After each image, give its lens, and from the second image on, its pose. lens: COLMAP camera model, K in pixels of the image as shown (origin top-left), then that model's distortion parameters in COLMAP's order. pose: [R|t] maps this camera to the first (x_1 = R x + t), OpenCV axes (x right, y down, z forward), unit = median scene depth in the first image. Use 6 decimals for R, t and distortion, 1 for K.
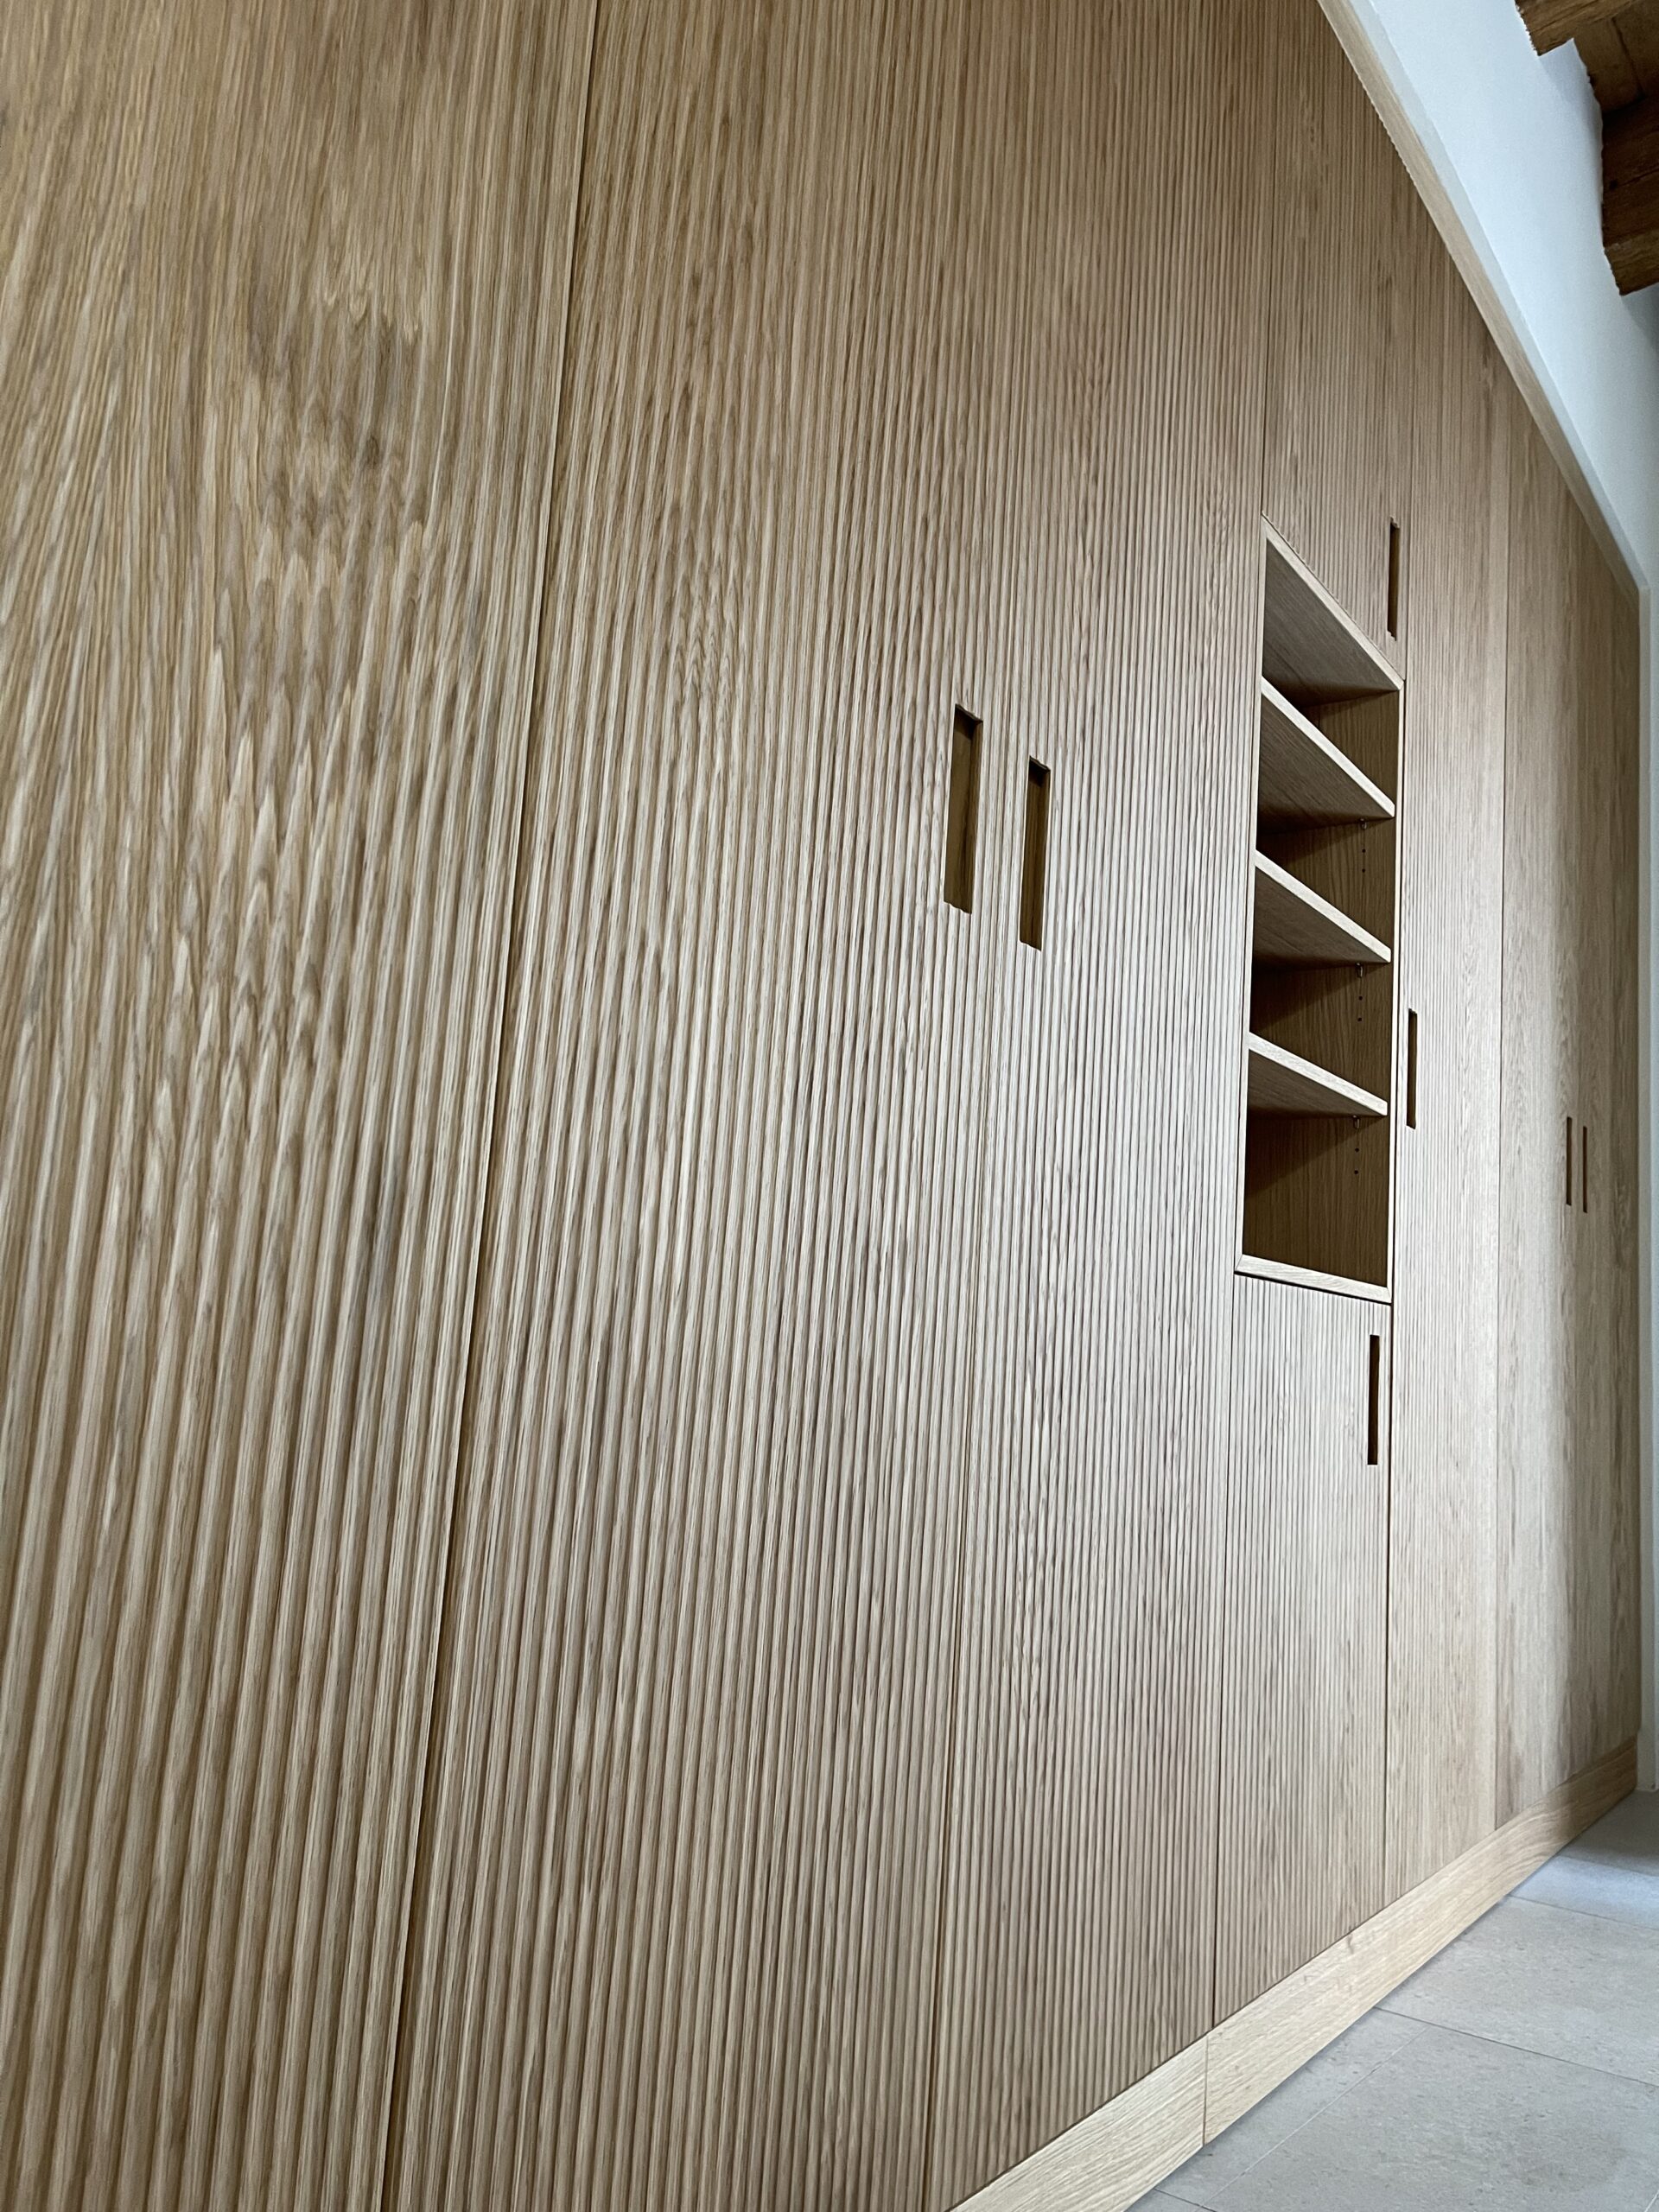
lens RADIAL K [[1674.9, 0, 834.0], [0, 1674.9, 1114.5], [0, 0, 1]] dist [0.044206, -0.051418]
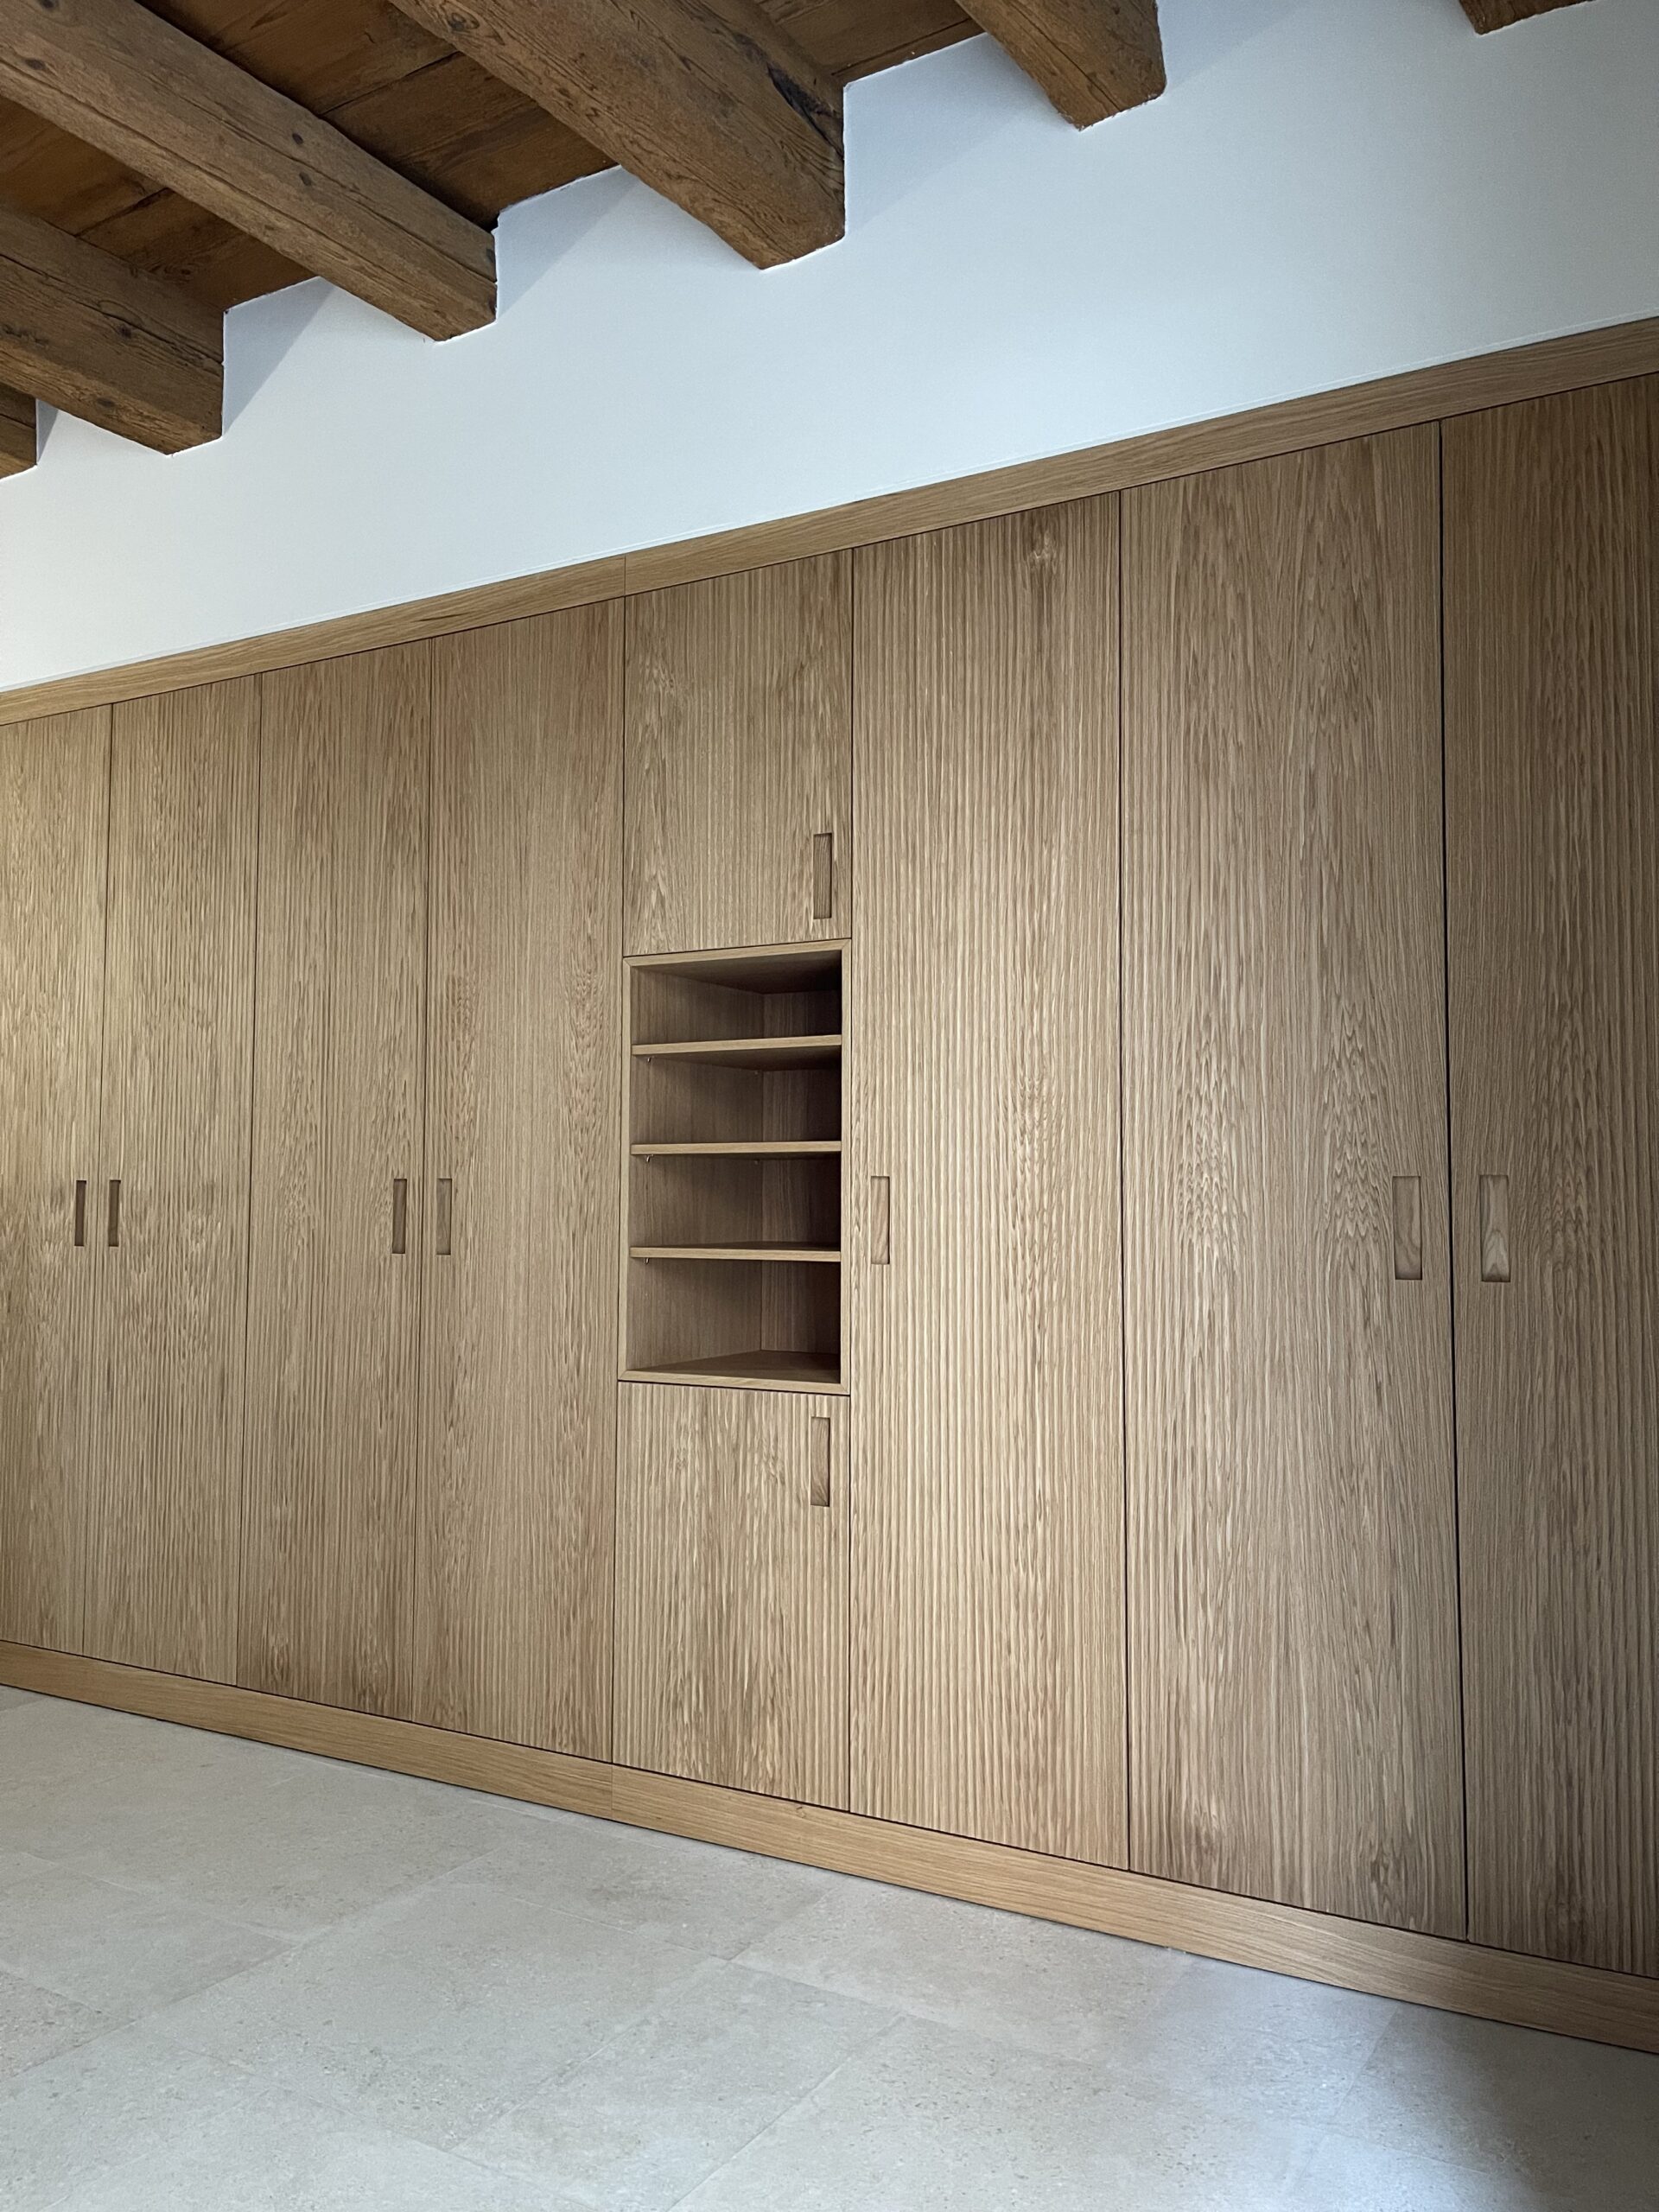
lens RADIAL K [[1674.9, 0, 832.6], [0, 1674.9, 1091.3], [0, 0, 1]] dist [0.044206, -0.051418]
pose [[0.113987, -0.131561, -0.984733, 3.277886], [0.148657, 0.982293, -0.114028, 0.037205], [0.982297, -0.133389, 0.131526, 1.563315]]
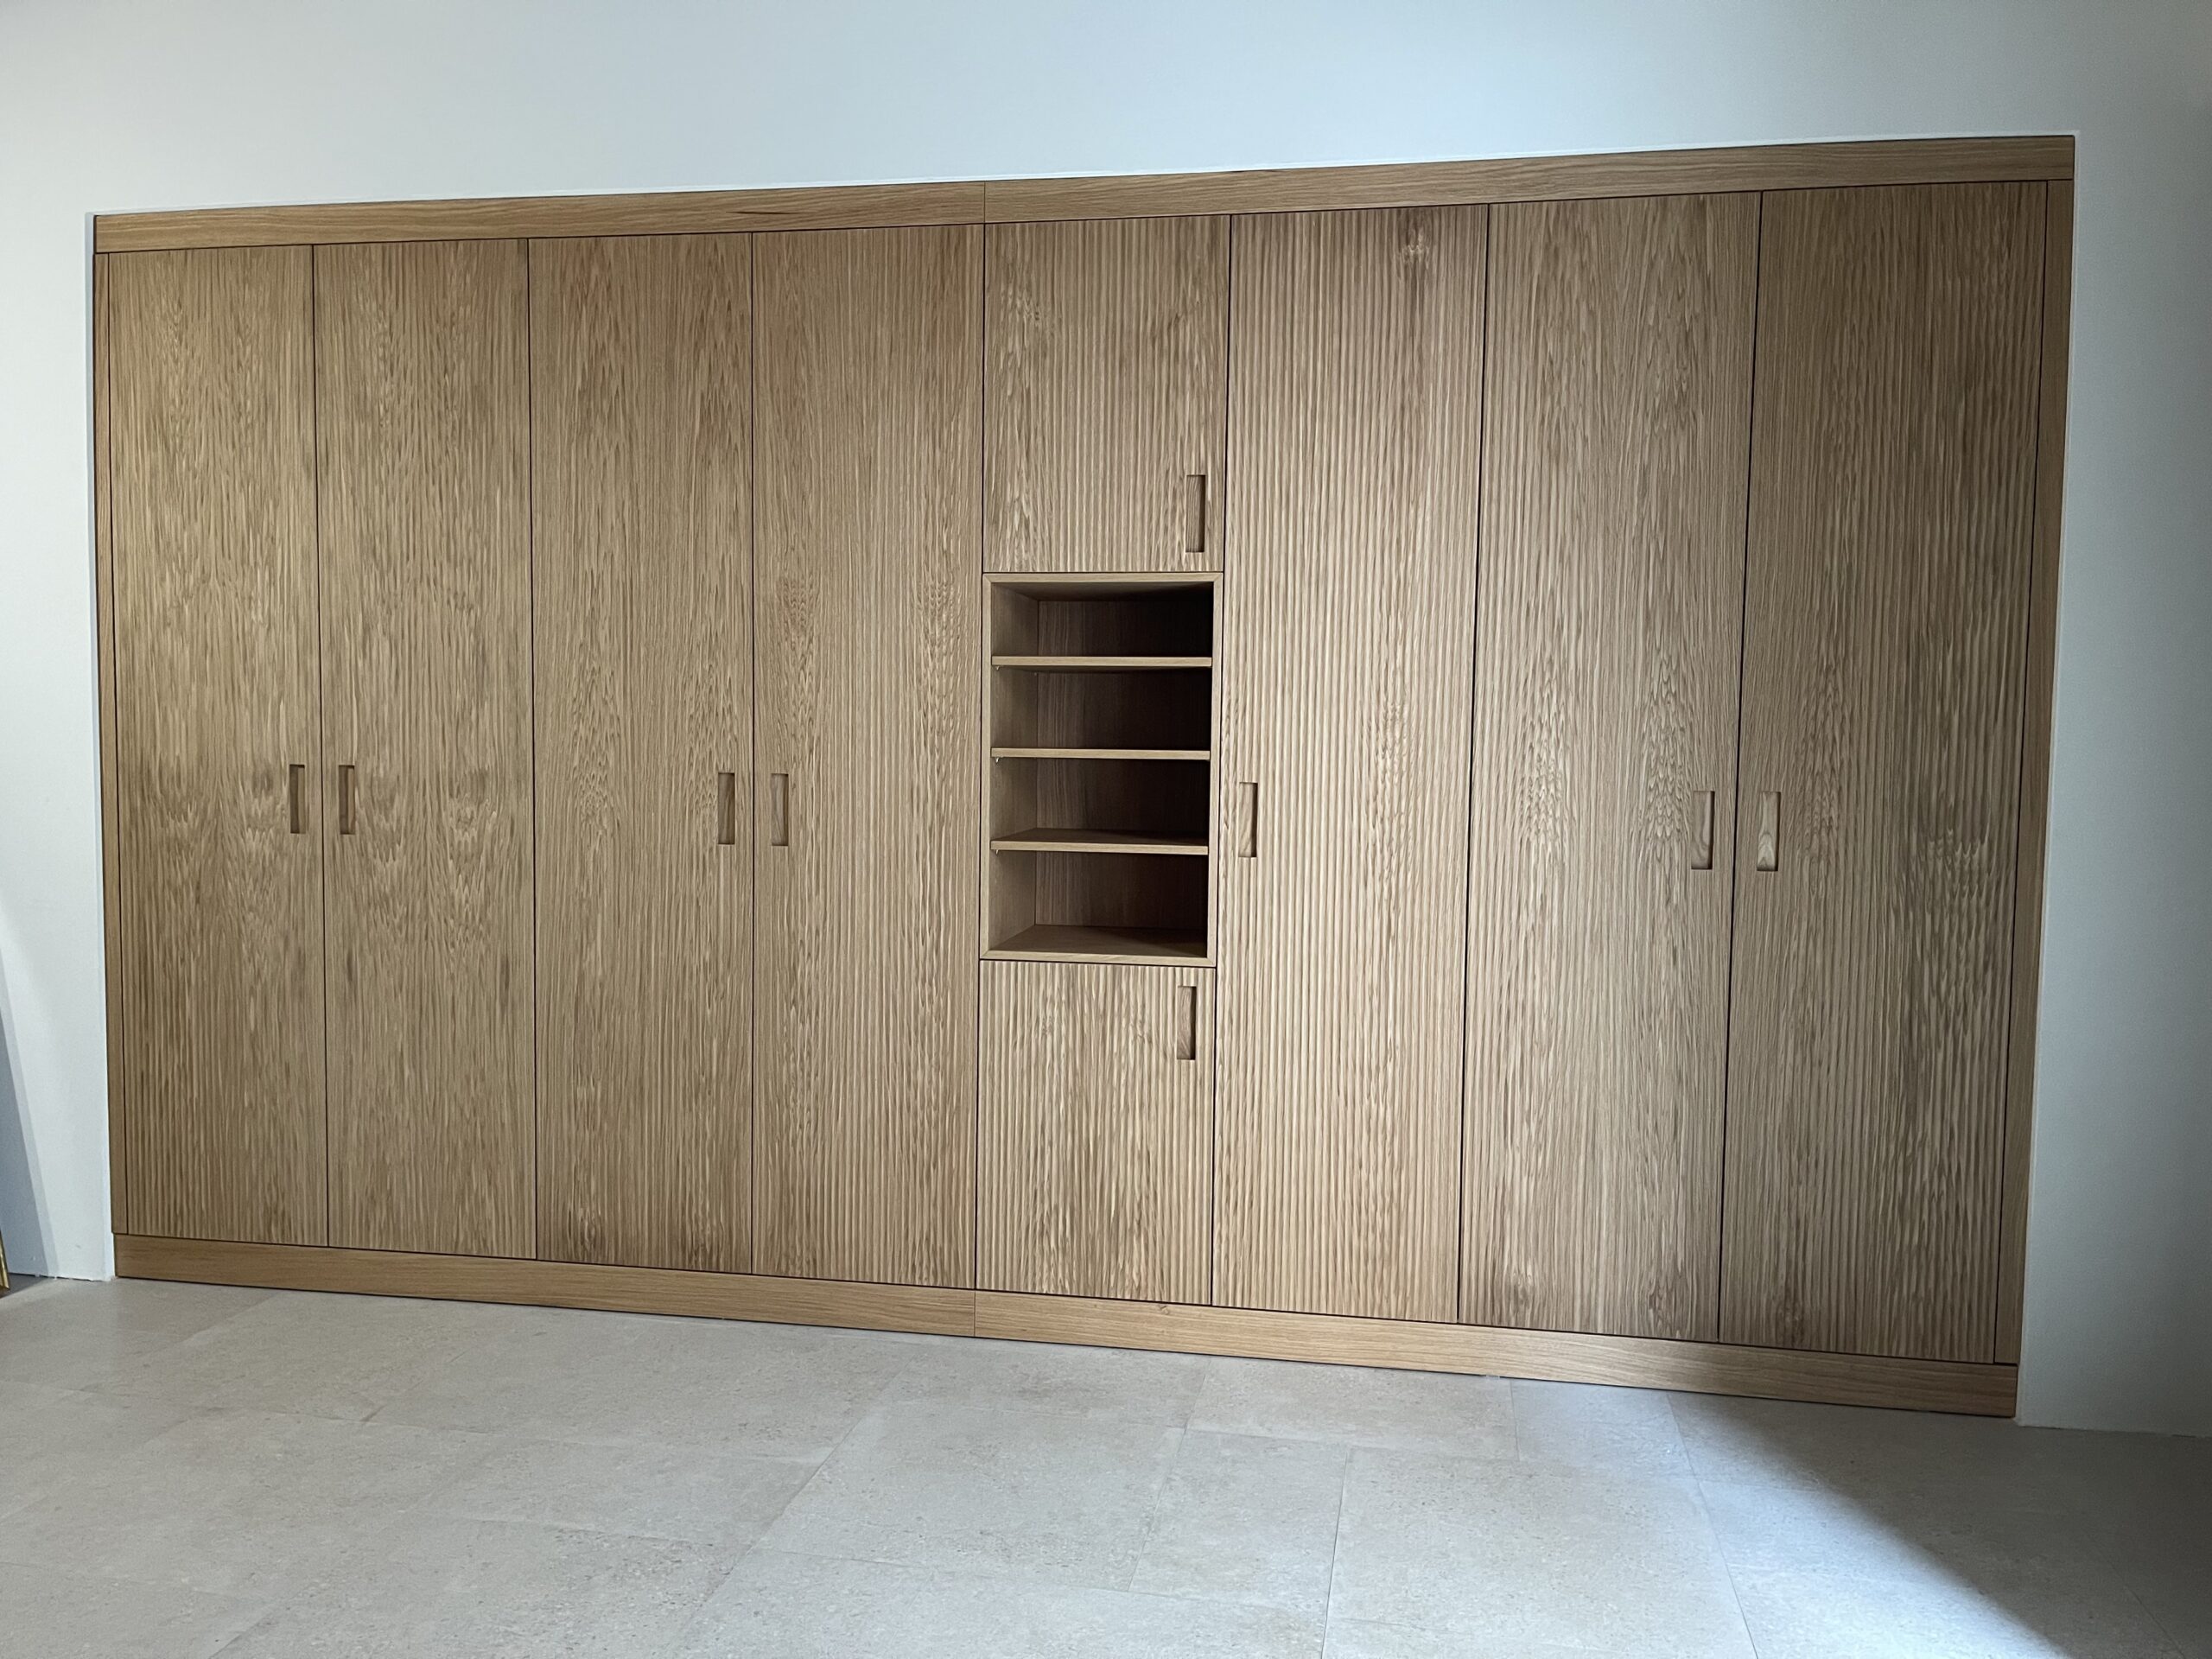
lens RADIAL K [[1674.9, 0, 1097.2], [0, 1674.9, 826.3], [0, 0, 1]] dist [0.044206, -0.051418]
pose [[0.445721, -0.012495, -0.895085, 3.296616], [0.146739, 0.987397, 0.059287, -0.262577], [0.883063, -0.157770, 0.441937, 0.351161]]
